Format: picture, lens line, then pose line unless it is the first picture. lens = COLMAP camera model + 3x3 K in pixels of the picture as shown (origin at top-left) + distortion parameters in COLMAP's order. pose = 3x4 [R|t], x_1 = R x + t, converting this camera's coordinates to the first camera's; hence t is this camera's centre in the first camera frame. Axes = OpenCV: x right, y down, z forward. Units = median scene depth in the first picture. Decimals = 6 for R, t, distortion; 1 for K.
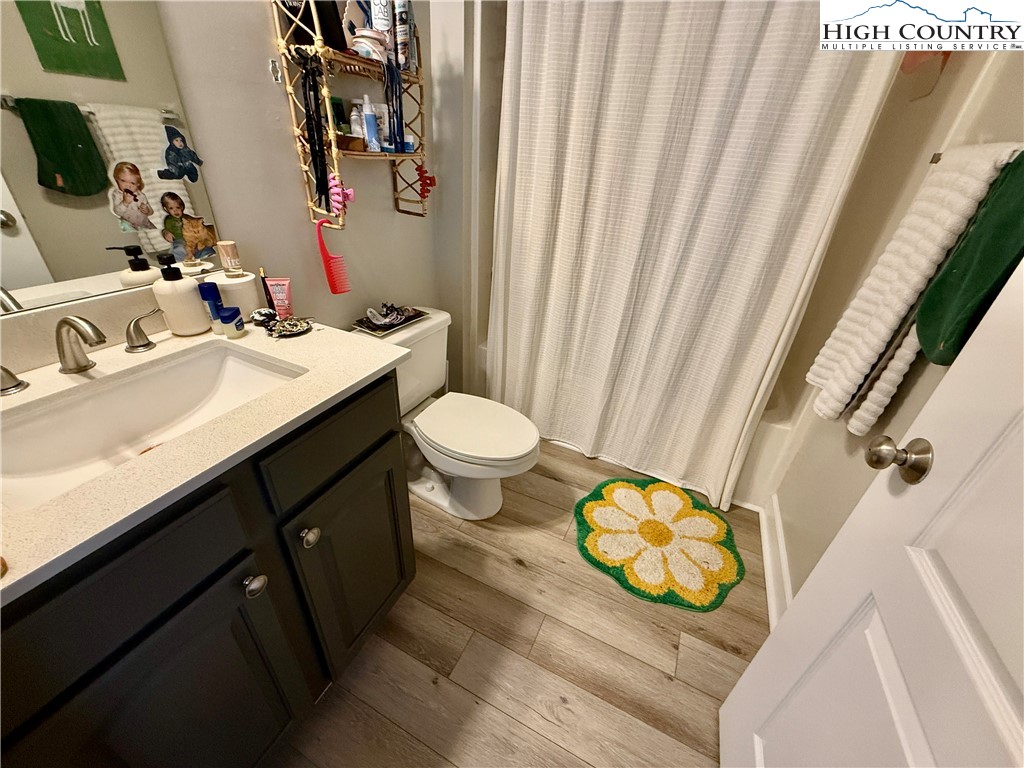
lens RADIAL K [[403.0, 0, 508.2], [0, 403.0, 381.9], [0, 0, 1]] dist [-0.002298, -0.000322]
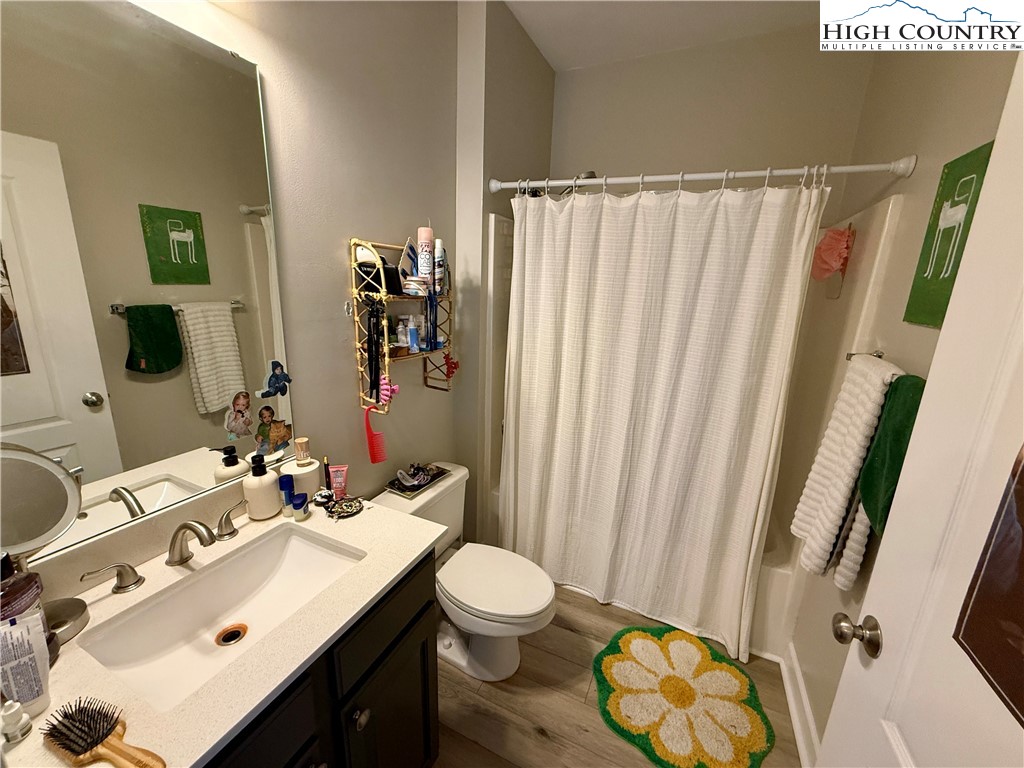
lens RADIAL K [[403.0, 0, 507.3], [0, 403.0, 383.5], [0, 0, 1]] dist [-0.002298, -0.000322]
pose [[0.999676, -0.025333, 0.002424, -0.038759], [0.025037, 0.961952, -0.272071, -0.108406], [0.004560, 0.272043, 0.962274, -0.179331]]
